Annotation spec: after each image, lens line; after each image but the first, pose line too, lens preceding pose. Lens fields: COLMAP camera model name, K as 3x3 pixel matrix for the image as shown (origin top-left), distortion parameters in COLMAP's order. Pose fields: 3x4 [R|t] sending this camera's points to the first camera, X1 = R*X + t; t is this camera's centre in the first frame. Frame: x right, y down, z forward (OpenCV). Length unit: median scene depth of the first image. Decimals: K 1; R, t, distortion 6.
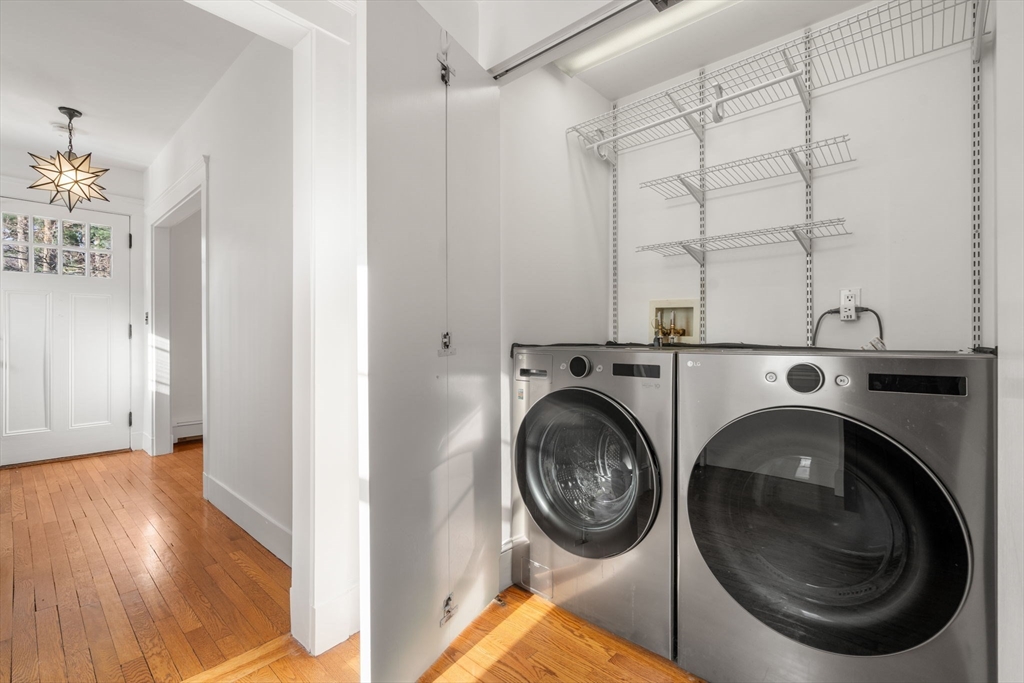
lens RADIAL K [[465.9, 0, 511.2], [0, 465.9, 338.6], [0, 0, 1]] dist [-0.001392, 0.000936]
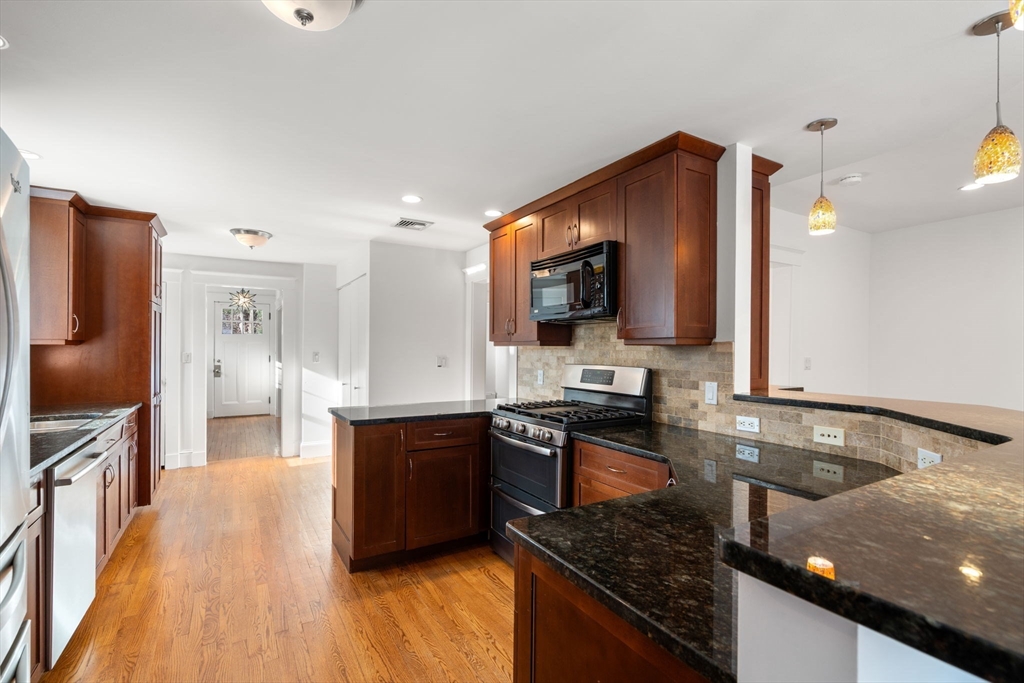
lens RADIAL K [[465.9, 0, 511.9], [0, 465.9, 346.0], [0, 0, 1]] dist [-0.001392, 0.000936]
pose [[0.961200, 0.002426, -0.275842, 0.939047], [-0.000648, 0.999978, 0.006539, -0.100293], [0.275852, -0.006107, 0.961181, -0.832705]]
